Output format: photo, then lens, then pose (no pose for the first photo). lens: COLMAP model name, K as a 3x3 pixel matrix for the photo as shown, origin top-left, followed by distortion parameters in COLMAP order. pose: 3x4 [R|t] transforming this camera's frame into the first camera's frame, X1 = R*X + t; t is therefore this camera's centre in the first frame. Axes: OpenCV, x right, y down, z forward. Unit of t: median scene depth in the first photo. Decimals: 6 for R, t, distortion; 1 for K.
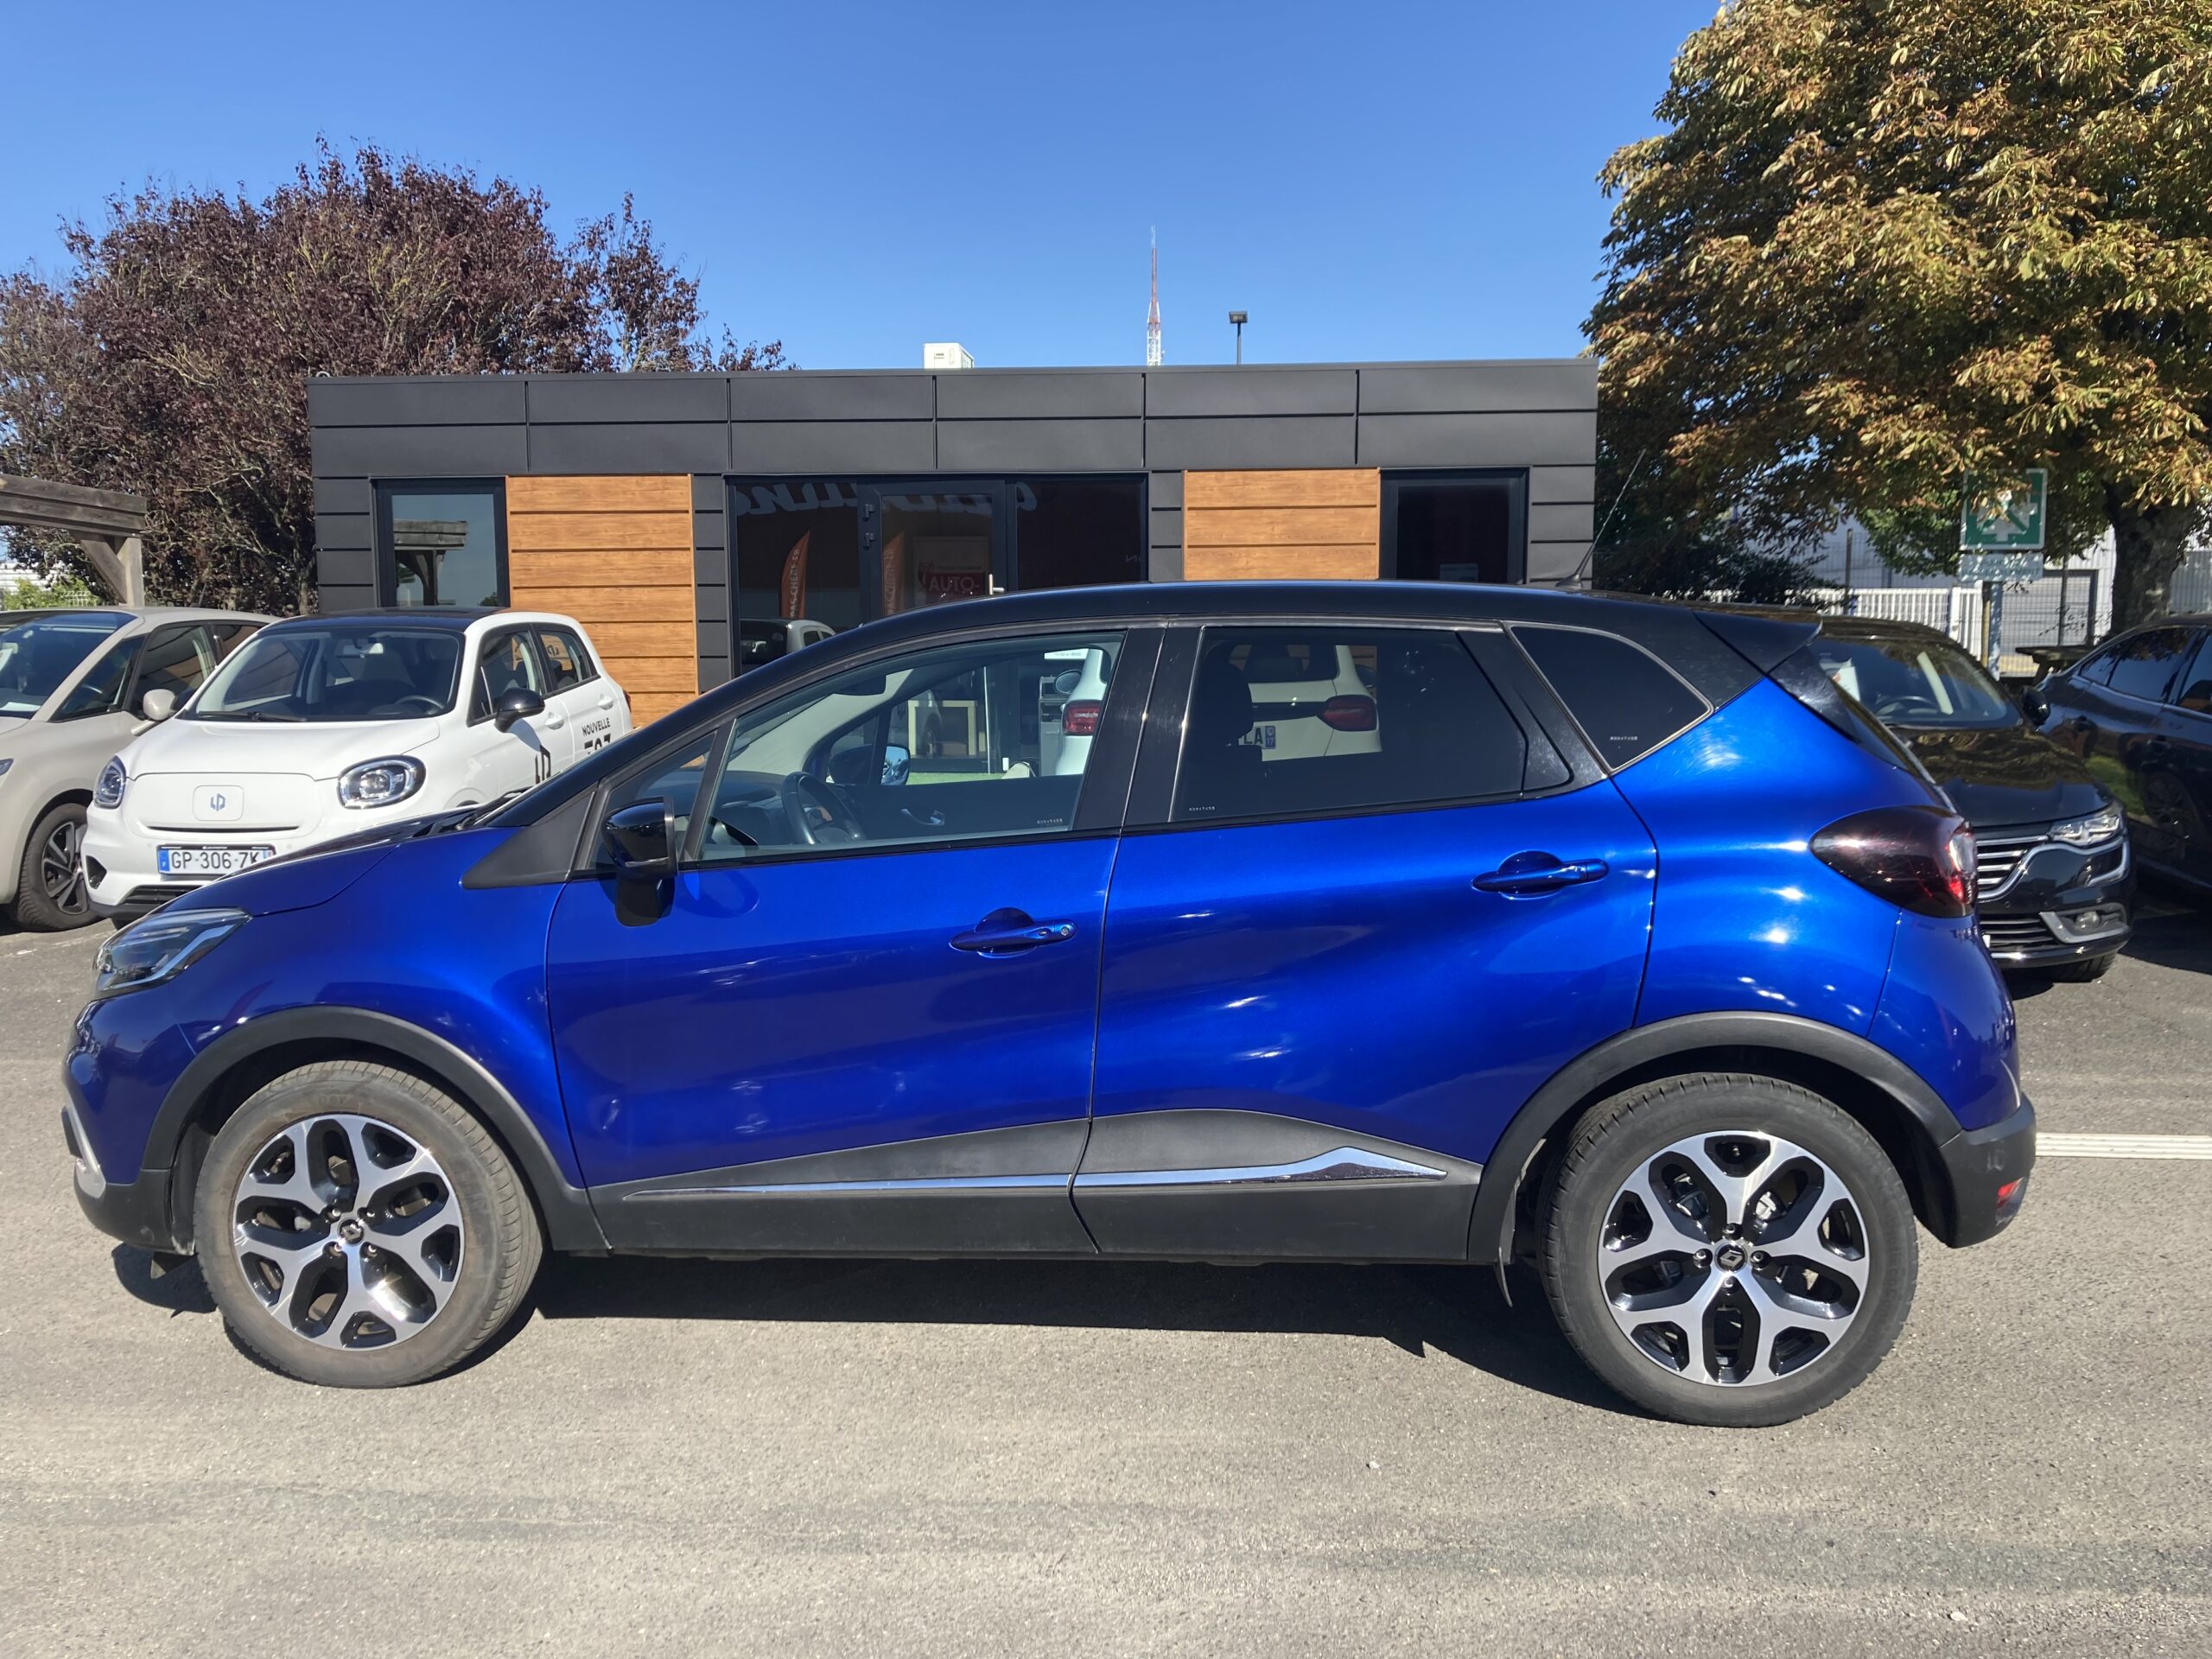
lens RADIAL K [[1813.5, 0, 1106.0], [0, 1813.5, 829.5], [0, 0, 1]] dist [0.010798, -0.002386]
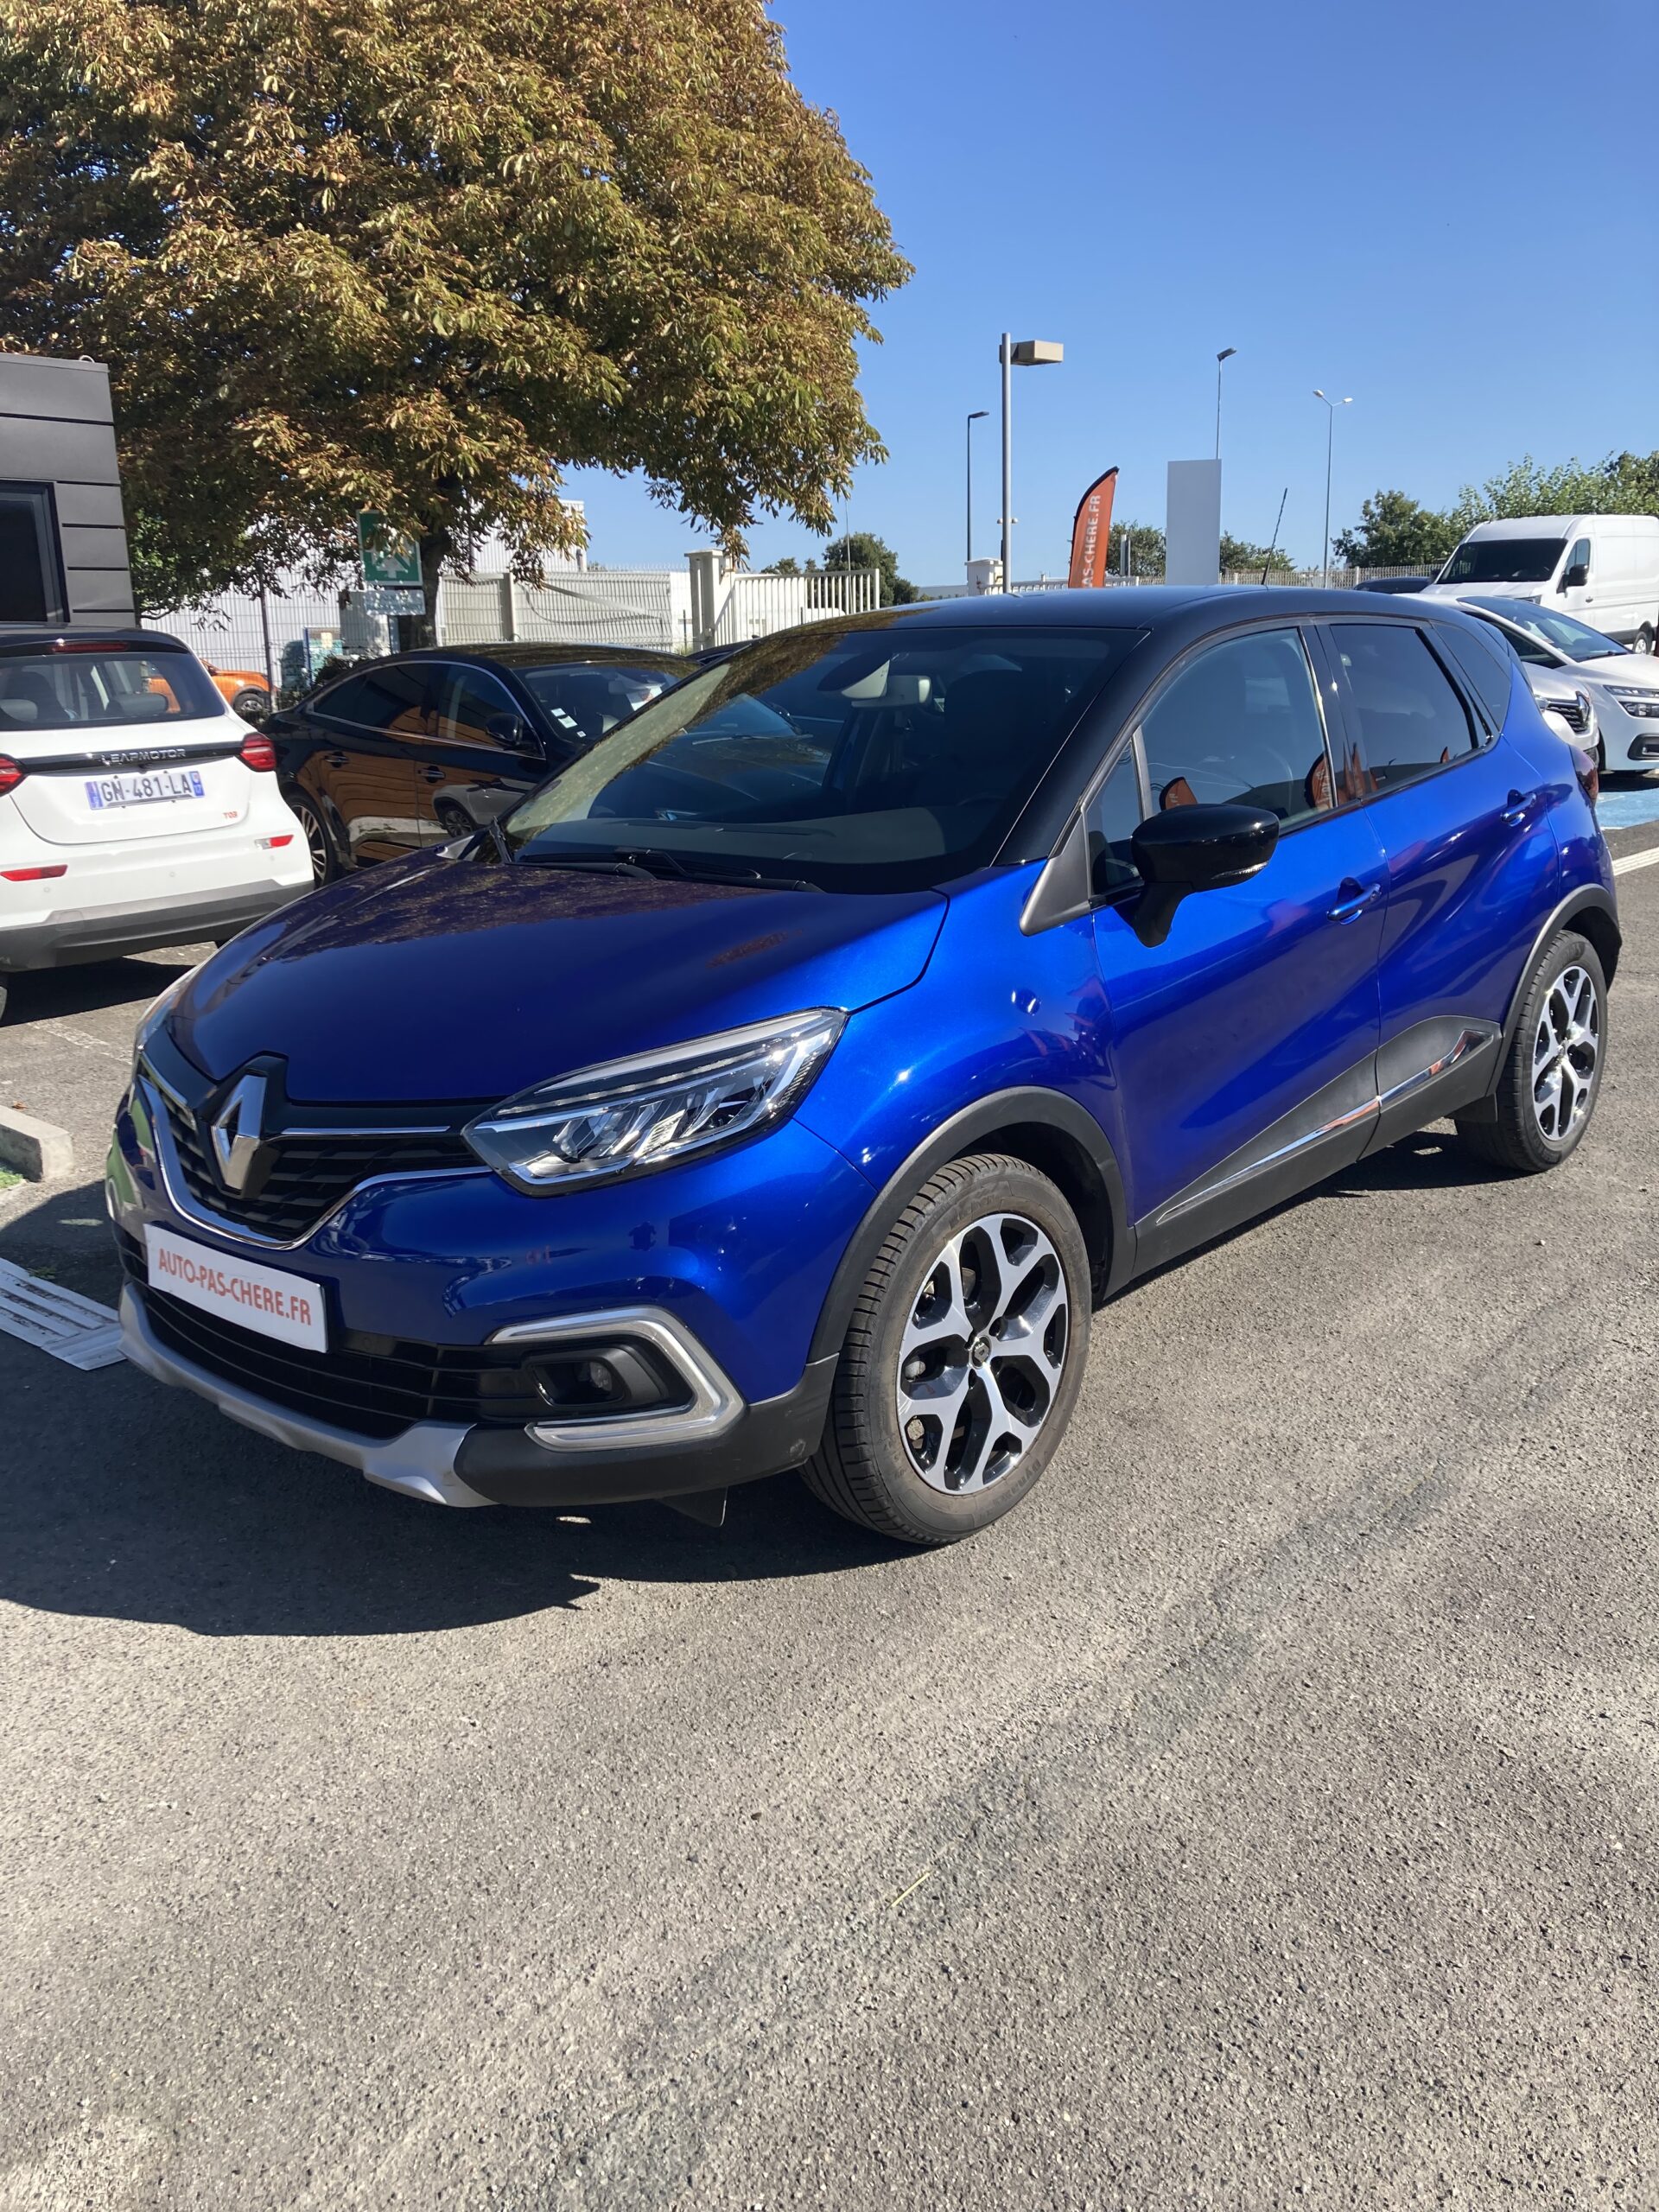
lens RADIAL K [[1799.0, 0, 826.2], [0, 1799.0, 1083.6], [0, 0, 1]] dist [0.006337, 0.007957]
pose [[0.592142, -0.201450, 0.780247, -0.299331], [0.112208, 0.979428, 0.167720, -0.014434], [-0.797983, -0.011765, 0.602565, 0.150505]]
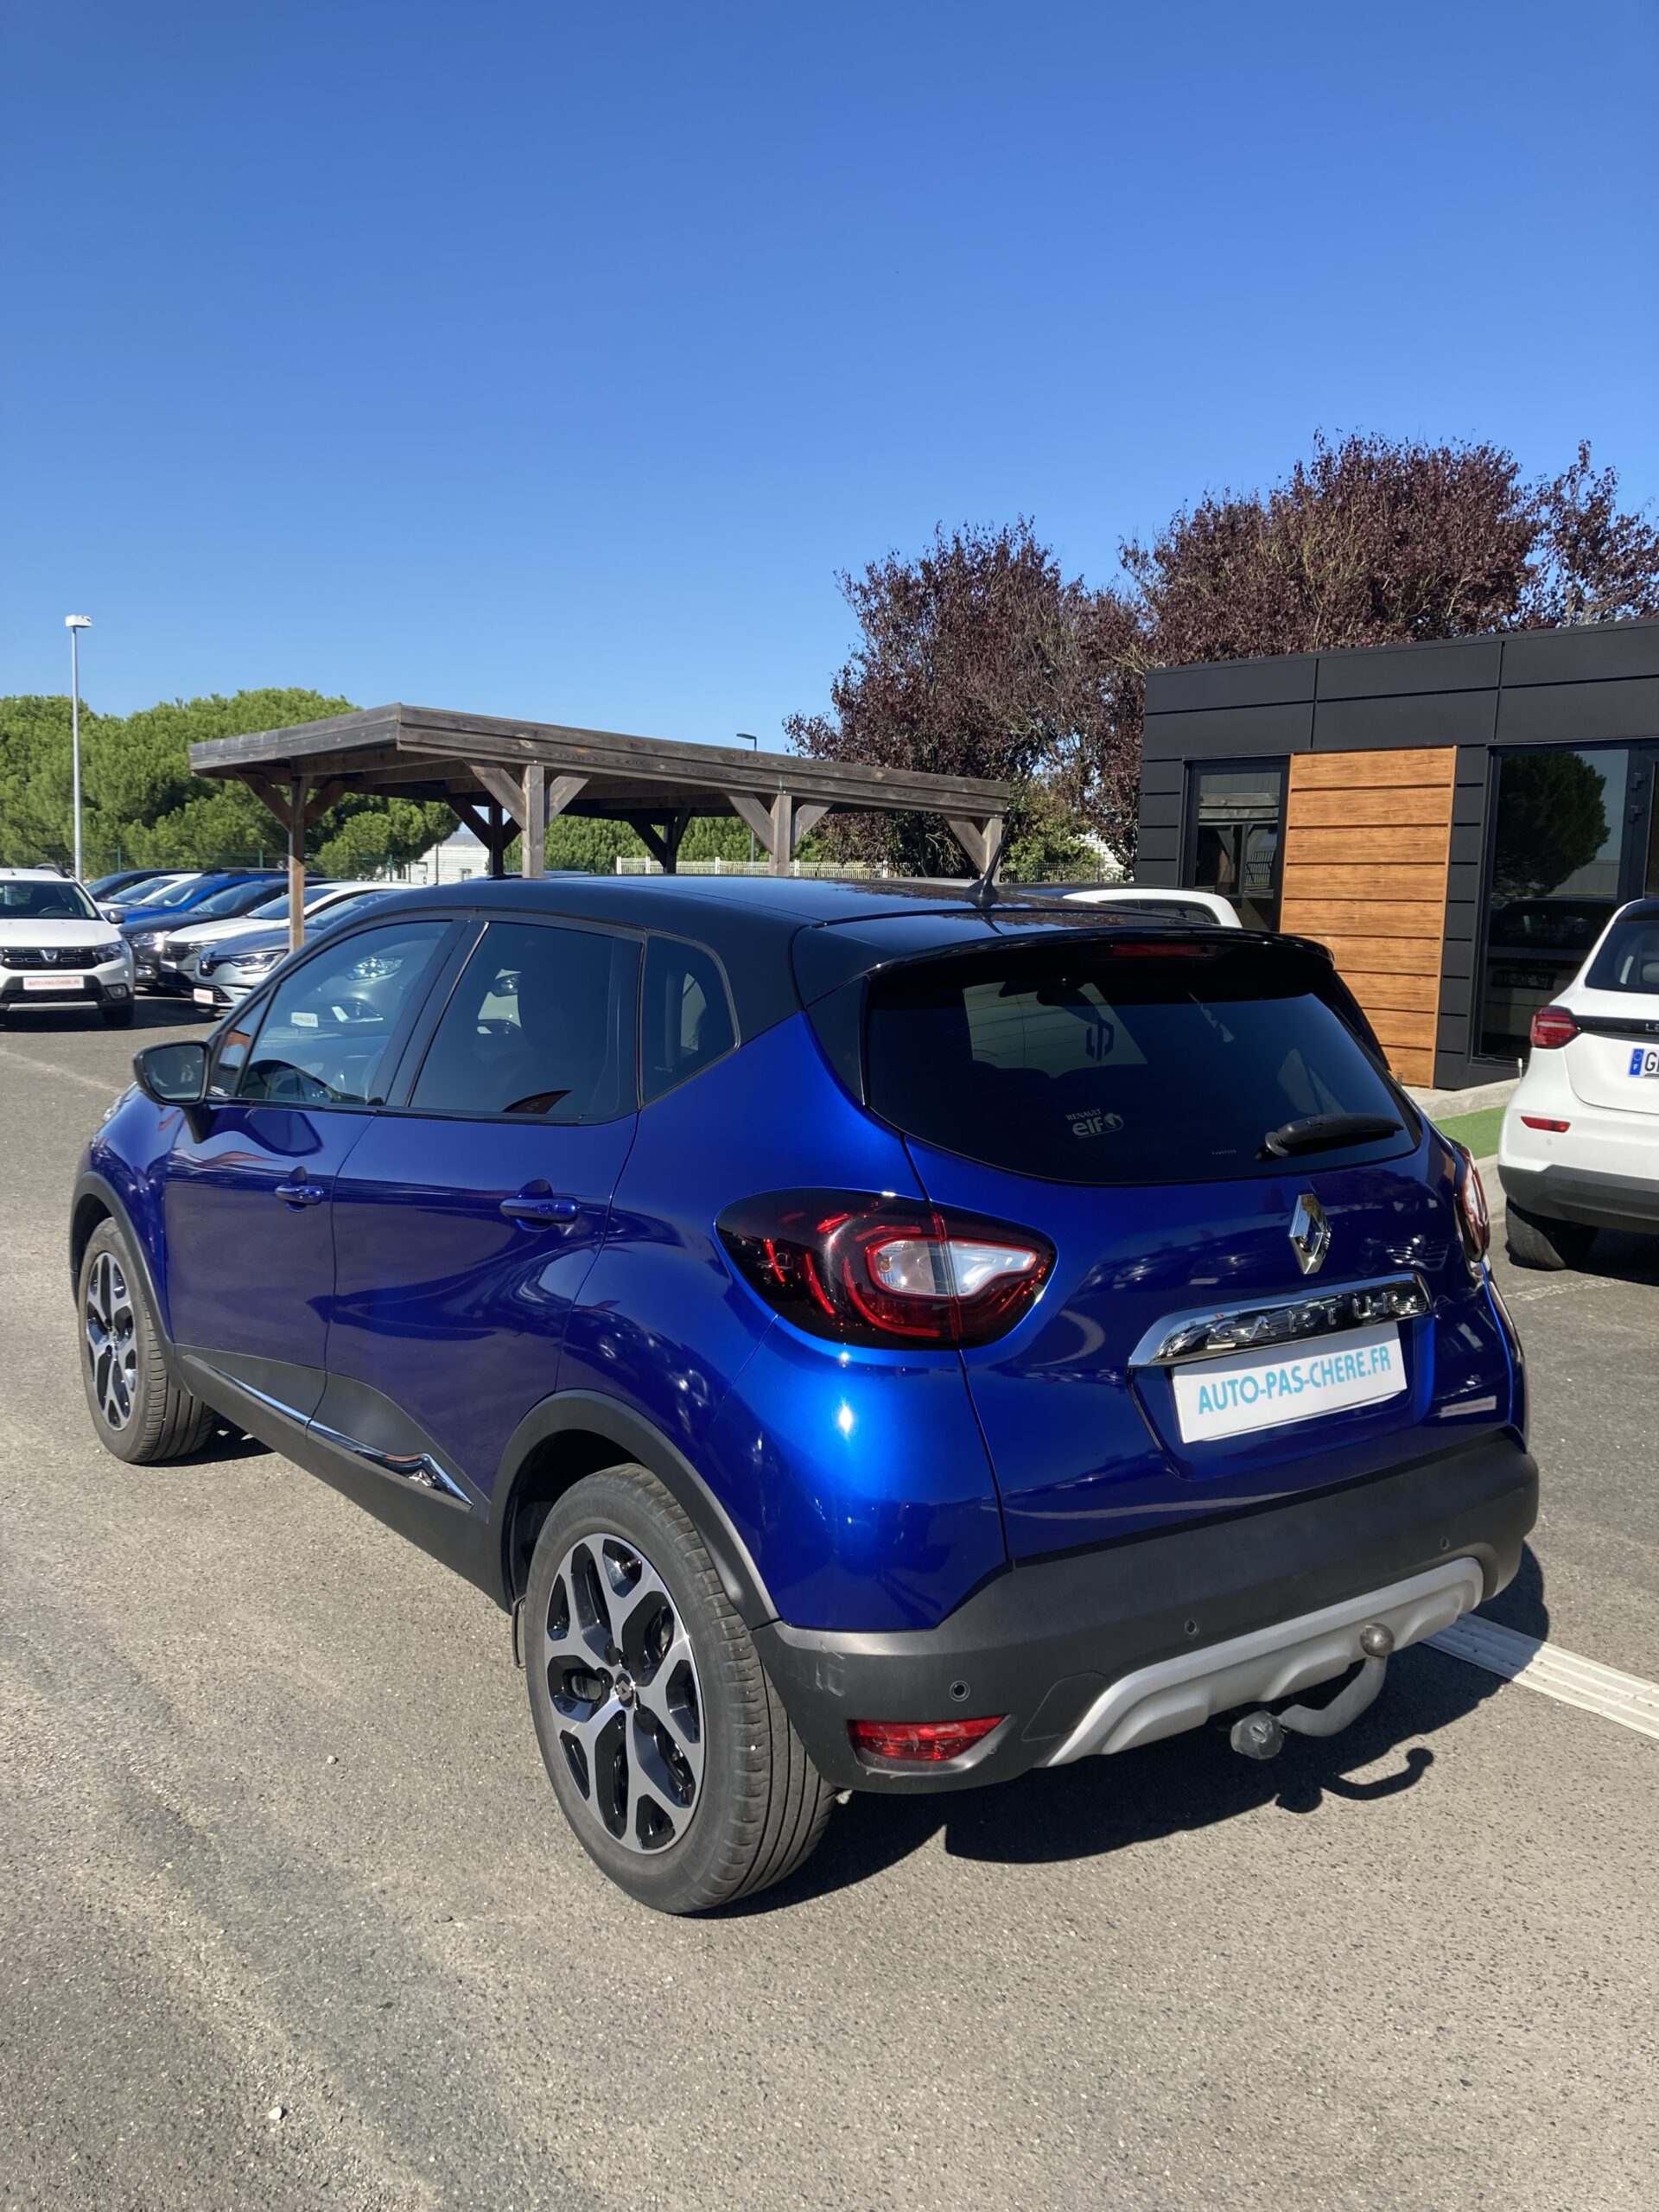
lens RADIAL K [[1813.5, 0, 829.5], [0, 1813.5, 1106.0], [0, 0, 1]] dist [0.010798, -0.002386]
pose [[0.681442, 0.110325, -0.723509, 0.252268], [-0.107083, 0.992964, 0.050556, -0.022397], [0.723996, 0.043025, 0.688461, 0.120669]]
